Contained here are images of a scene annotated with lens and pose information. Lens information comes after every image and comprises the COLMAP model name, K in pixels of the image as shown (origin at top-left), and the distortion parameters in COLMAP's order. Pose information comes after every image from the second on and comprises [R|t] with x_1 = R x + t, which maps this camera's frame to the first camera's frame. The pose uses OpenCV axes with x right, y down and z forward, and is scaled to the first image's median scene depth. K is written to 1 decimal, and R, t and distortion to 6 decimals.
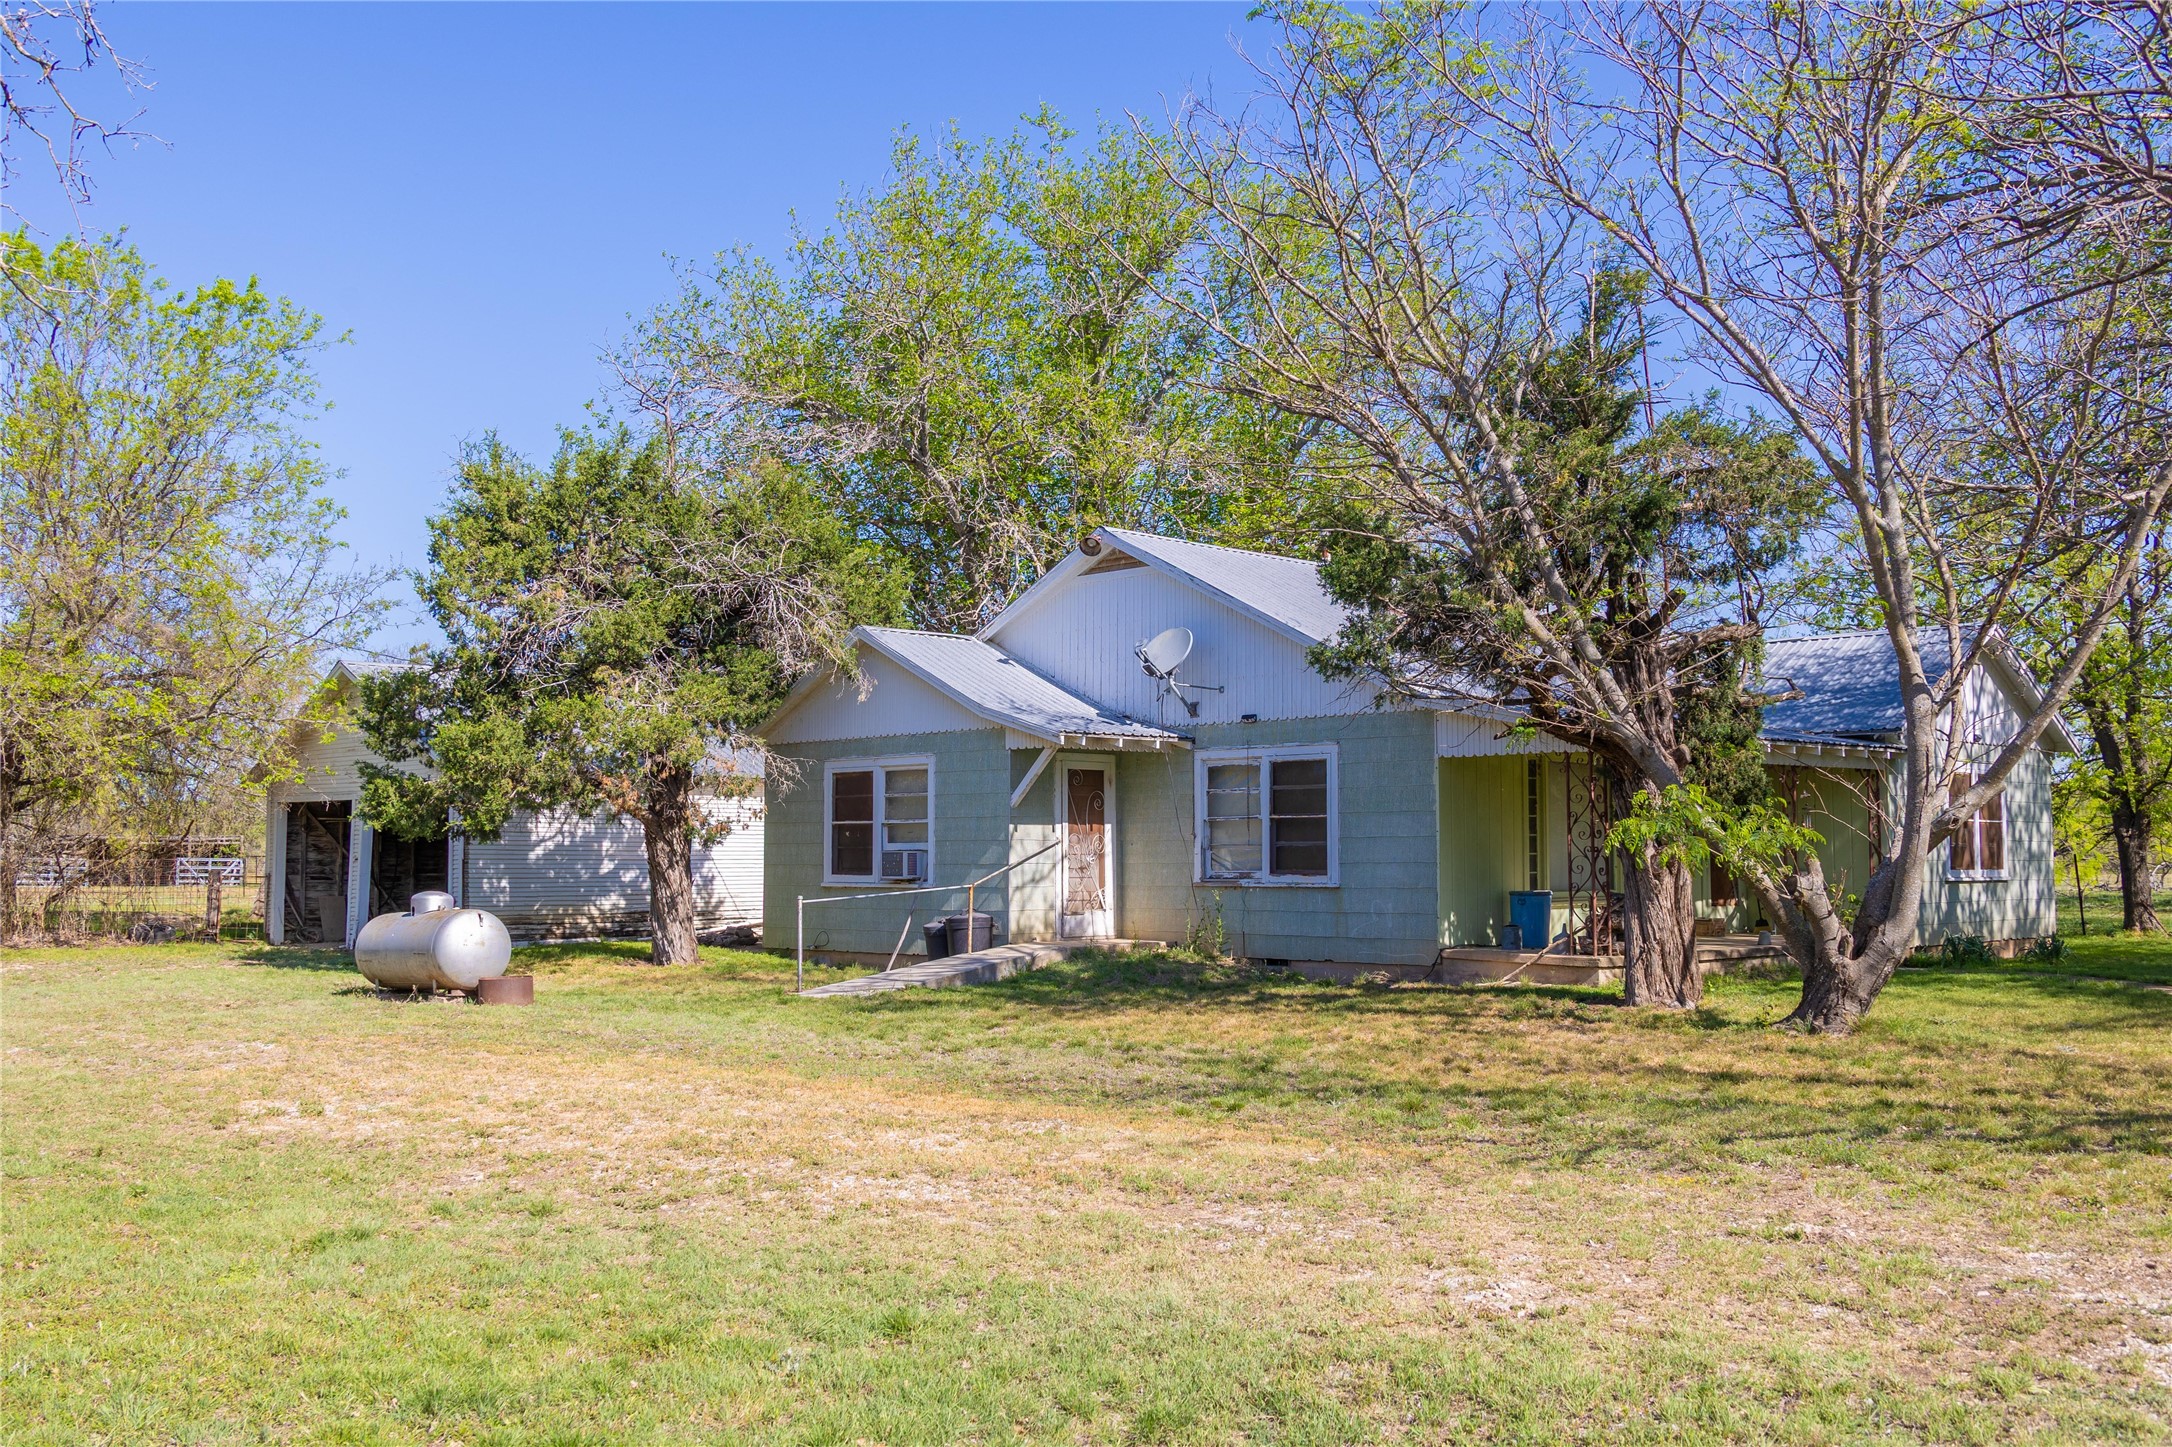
lens RADIAL K [[2111.7, 0, 1086.9], [0, 2111.7, 722.9], [0, 0, 1]] dist [-0.013956, 0.000000]
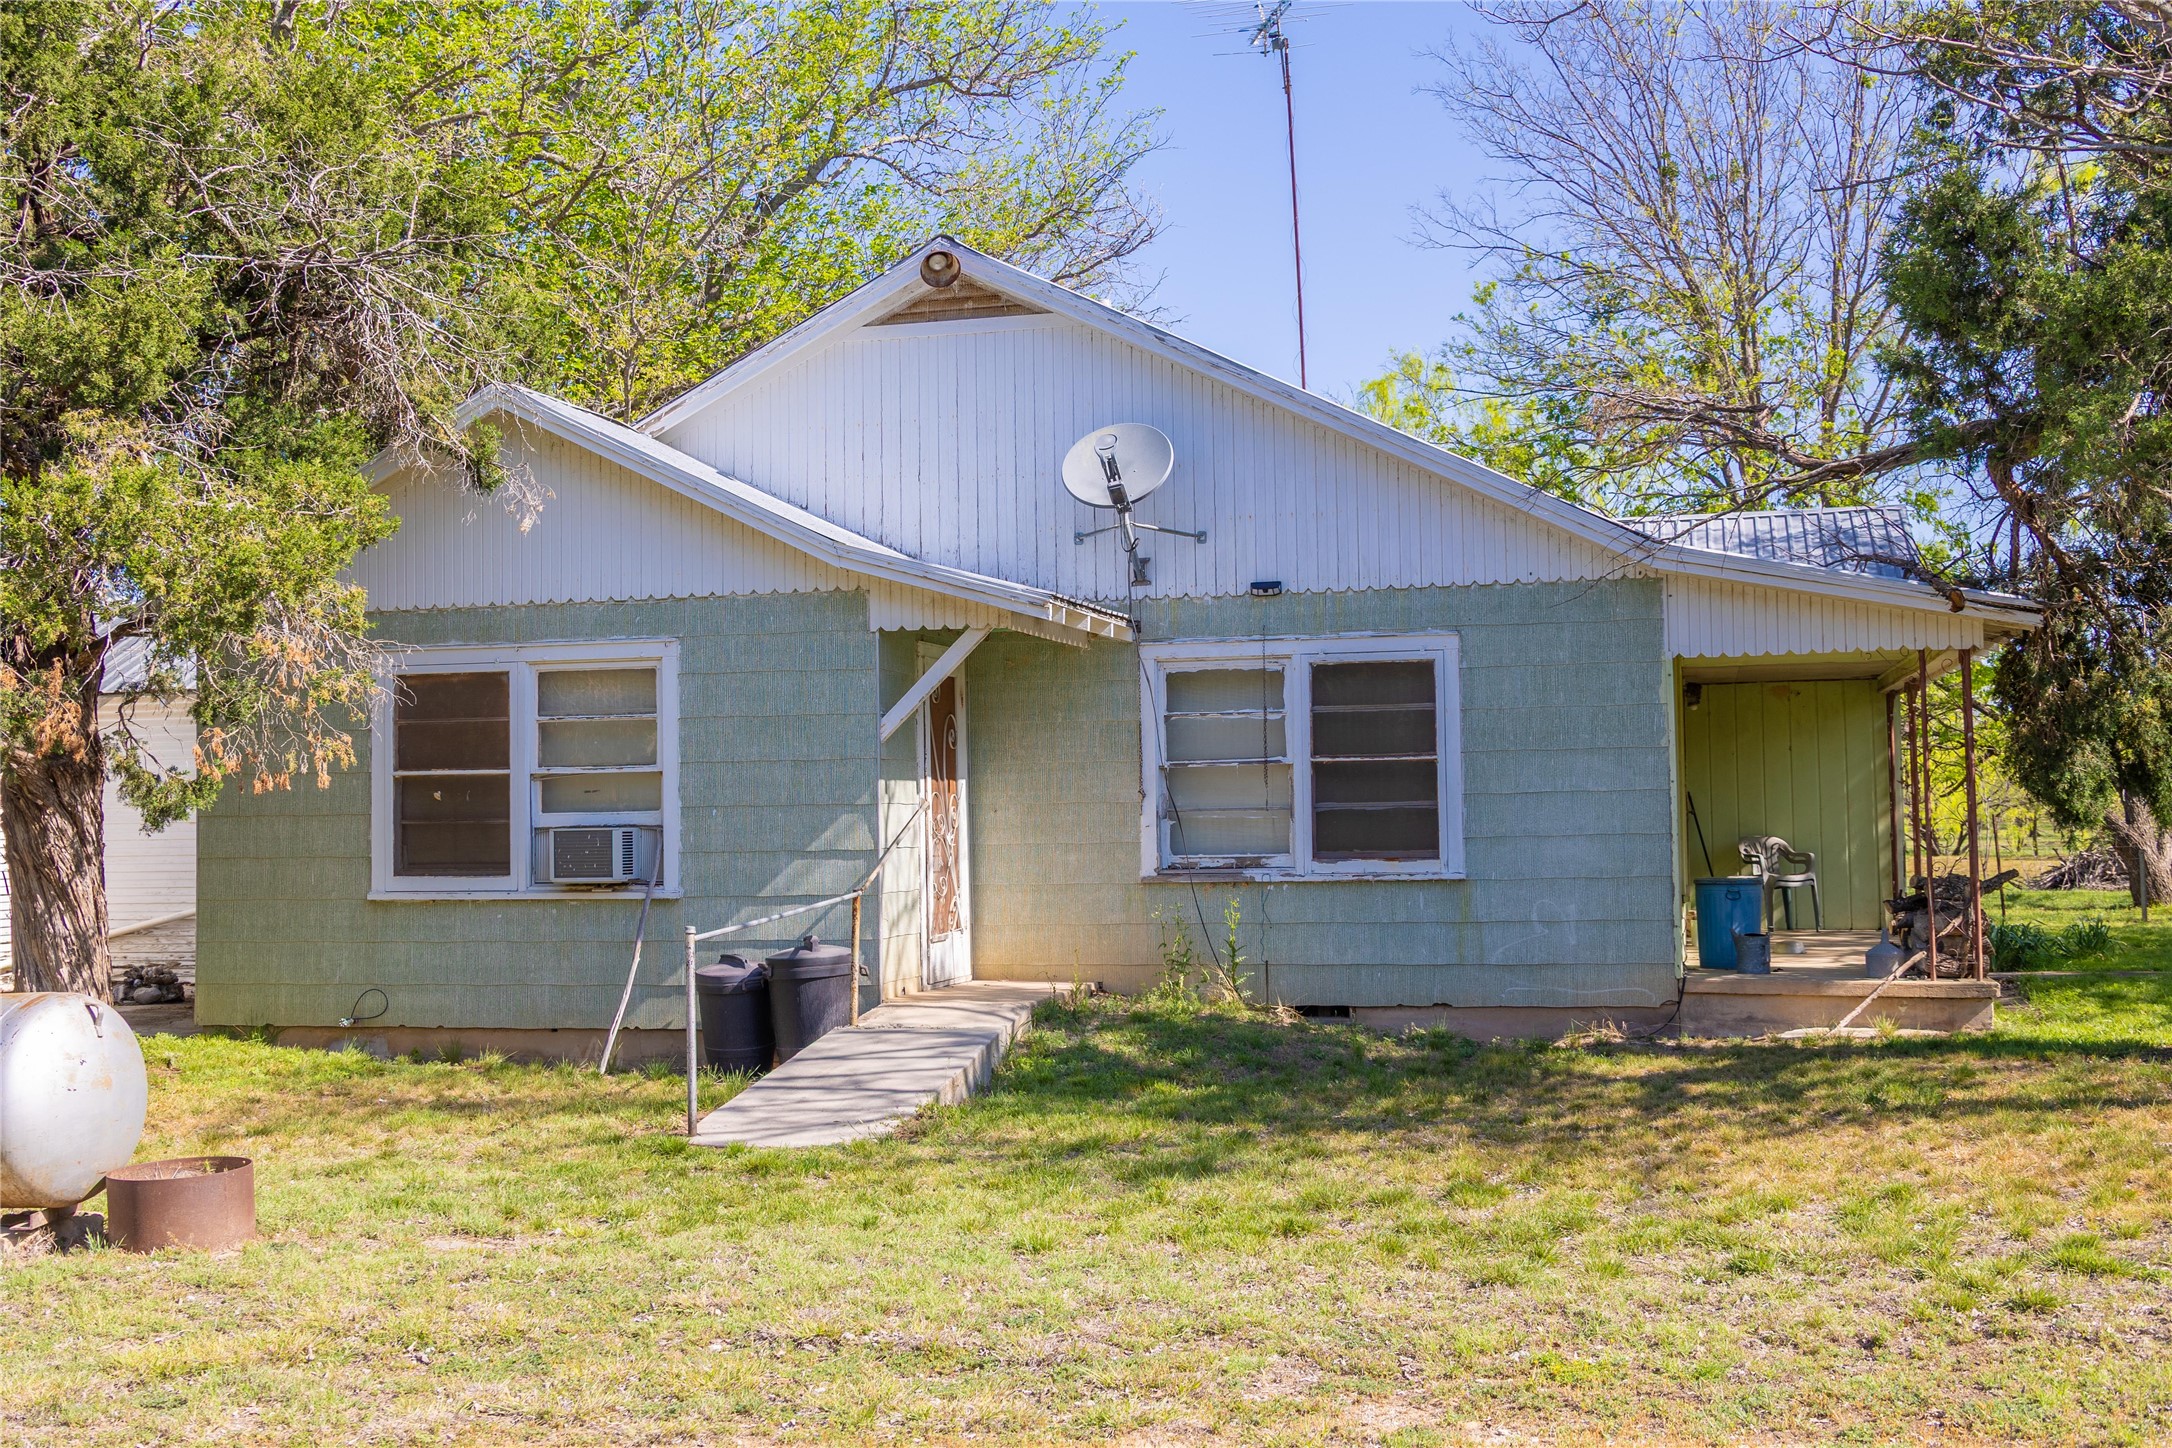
lens RADIAL K [[2441.8, 0, 1085.2], [0, 2441.8, 721.3], [0, 0, 1]] dist [-0.010107, 0.000000]
pose [[0.860607, 0.009550, 0.509180, -0.298366], [-0.018497, 0.999751, 0.012512, 0.026282], [-0.508934, -0.020187, 0.860569, 0.449638]]
